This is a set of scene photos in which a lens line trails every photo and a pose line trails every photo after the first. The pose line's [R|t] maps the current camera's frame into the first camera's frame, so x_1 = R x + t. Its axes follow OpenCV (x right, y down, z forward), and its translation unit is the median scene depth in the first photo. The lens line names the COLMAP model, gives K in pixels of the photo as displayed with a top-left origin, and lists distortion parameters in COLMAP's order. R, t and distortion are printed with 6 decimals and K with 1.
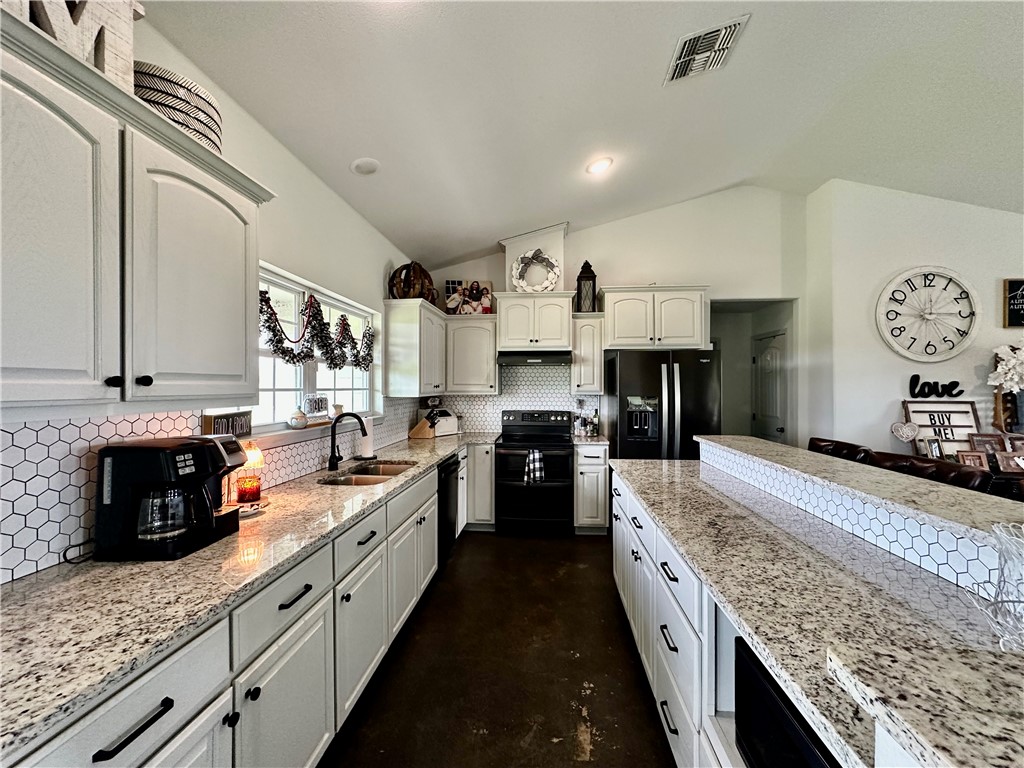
lens RADIAL K [[407.3, 0, 512.9], [0, 407.3, 386.2], [0, 0, 1]] dist [-0.002610, 0.000507]
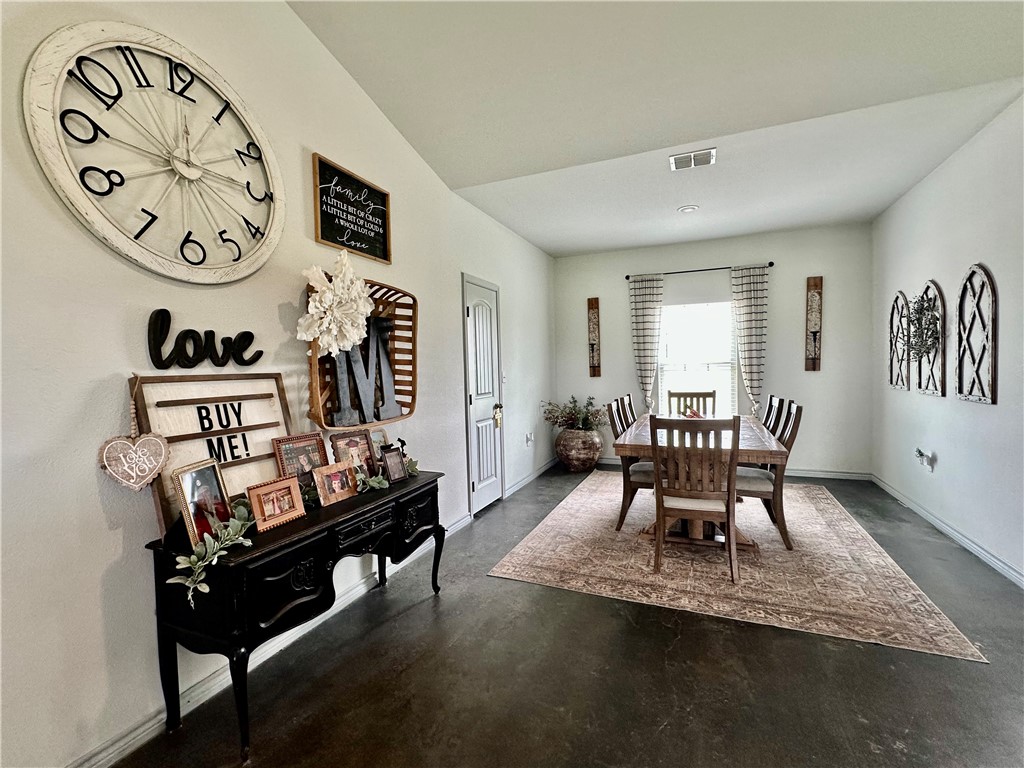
lens RADIAL K [[448.5, 0, 506.6], [0, 448.5, 385.2], [0, 0, 1]] dist [-0.004446, 0.001538]
pose [[0.311763, -0.052064, 0.948732, 0.678643], [0.022718, 0.998621, 0.047336, 0.031602], [-0.949888, 0.006796, 0.312516, 0.546227]]
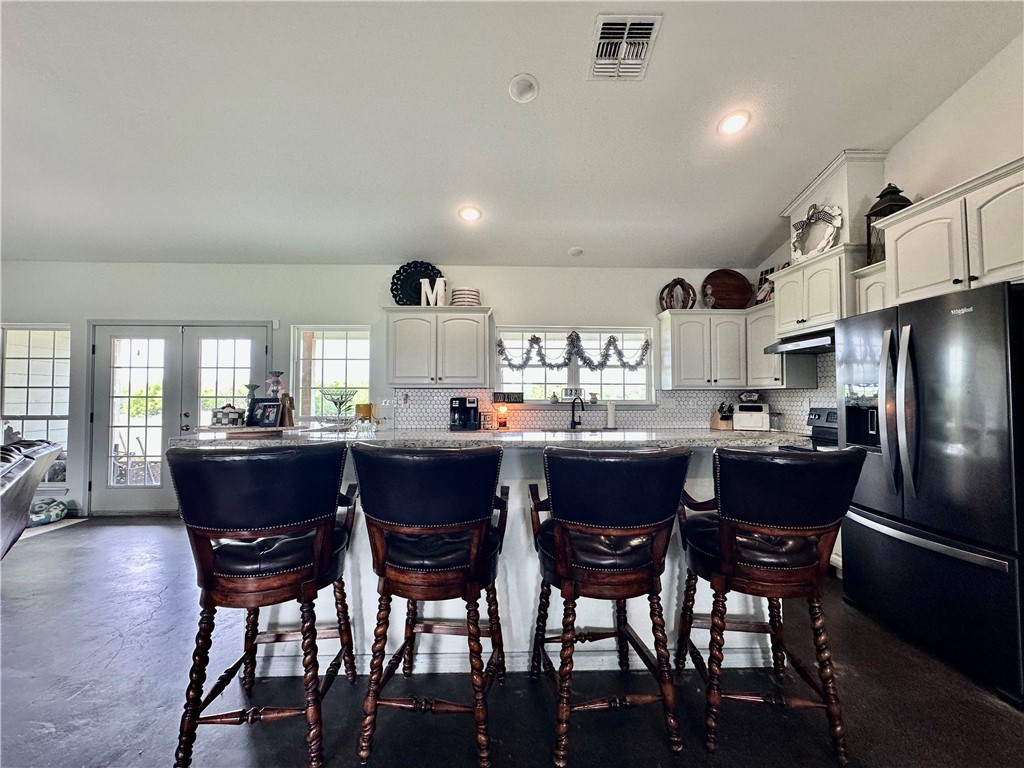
lens RADIAL K [[407.3, 0, 514.8], [0, 407.3, 385.2], [0, 0, 1]] dist [-0.002610, 0.000507]
pose [[0.124498, -0.022415, -0.991967, 0.850249], [-0.001019, 0.999741, -0.022718, 0.038509], [0.992219, 0.003839, 0.124443, 0.353442]]
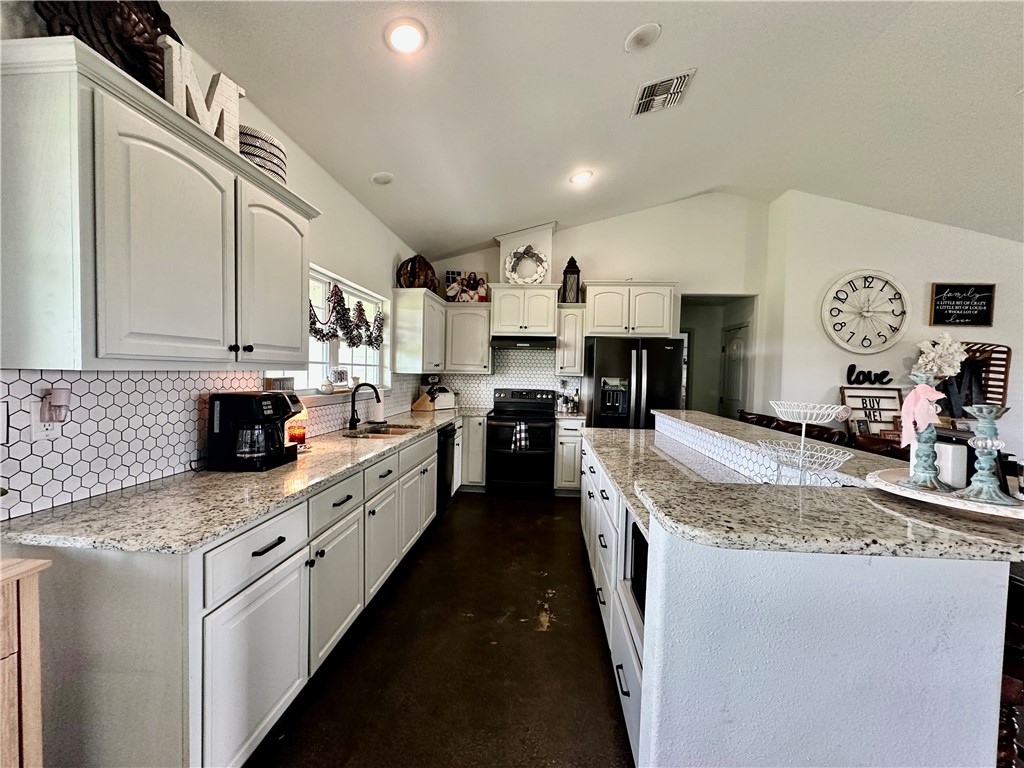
lens RADIAL K [[407.3, 0, 512.2], [0, 407.3, 385.8], [0, 0, 1]] dist [-0.002610, 0.000507]
pose [[0.999728, 0.022301, 0.006855, 0.017892], [-0.022520, 0.999175, 0.033783, 0.014983], [-0.006096, -0.033928, 0.999406, -0.149537]]
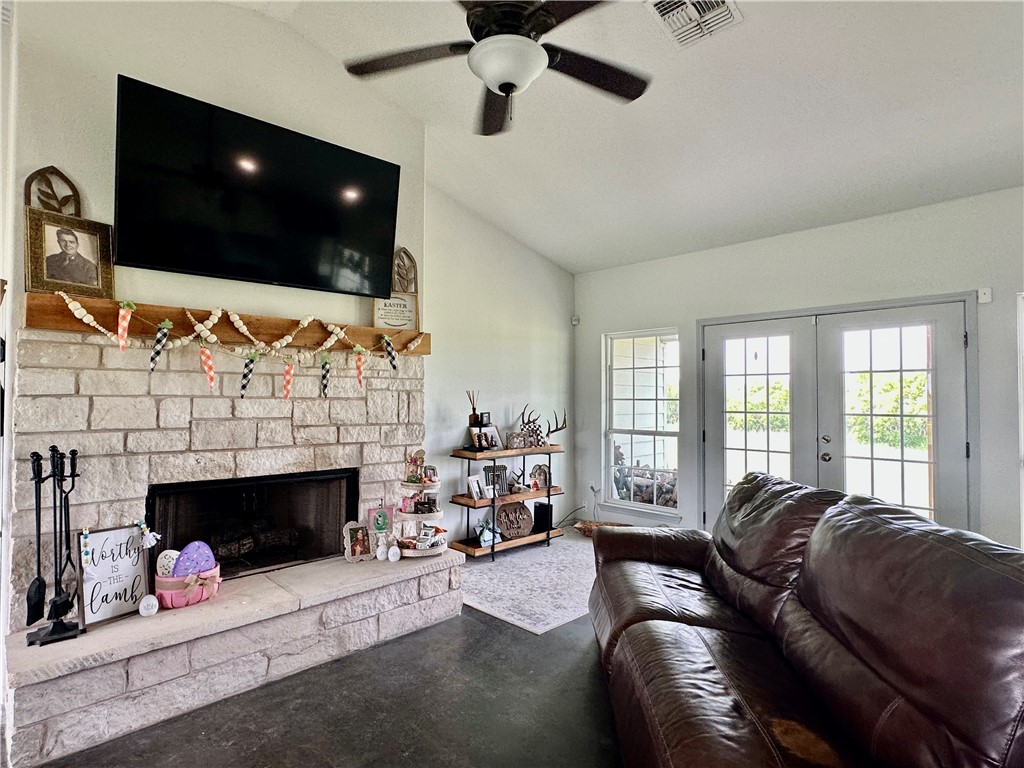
lens RADIAL K [[541.4, 0, 512.3], [0, 541.4, 387.4], [0, 0, 1]] dist [-0.002114, -0.000003]
pose [[-0.644700, -0.018765, -0.764205, 0.840050], [-0.004361, 0.999773, -0.020870, 0.019062], [0.764423, -0.010123, -0.644636, -0.208499]]
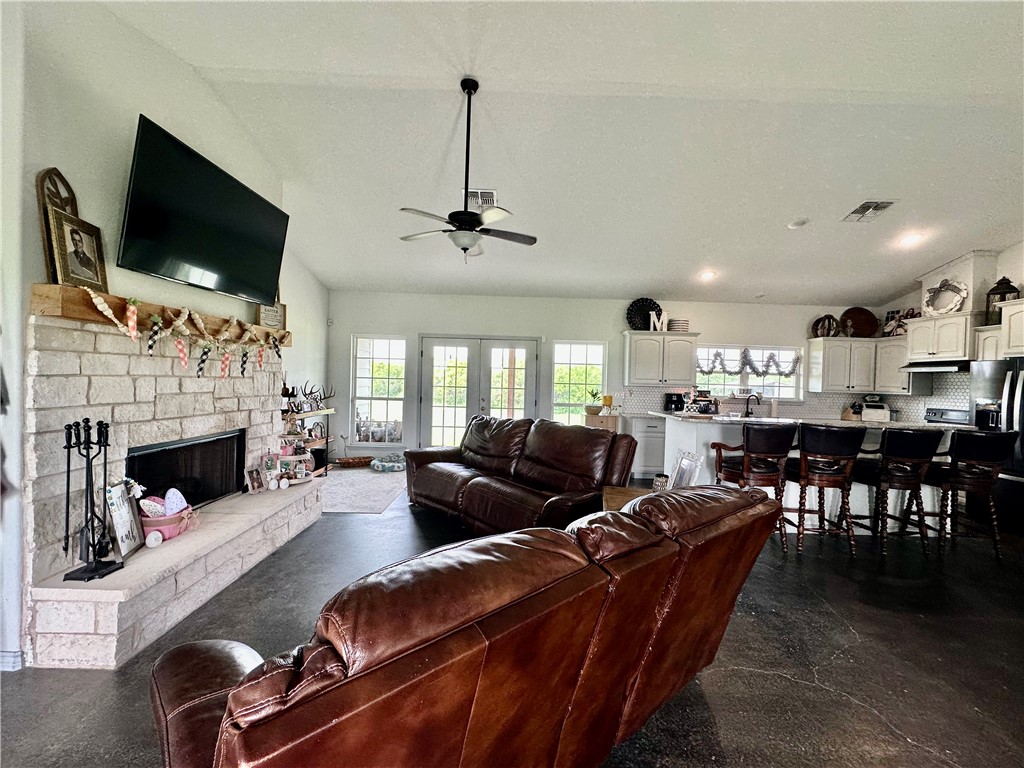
lens RADIAL K [[407.3, 0, 511.9], [0, 407.3, 384.7], [0, 0, 1]] dist [-0.002610, 0.000507]
pose [[0.098322, 0.017849, -0.994995, 1.297295], [-0.028497, 0.999480, 0.015114, 0.005069], [0.994747, 0.026868, 0.098780, -0.481701]]
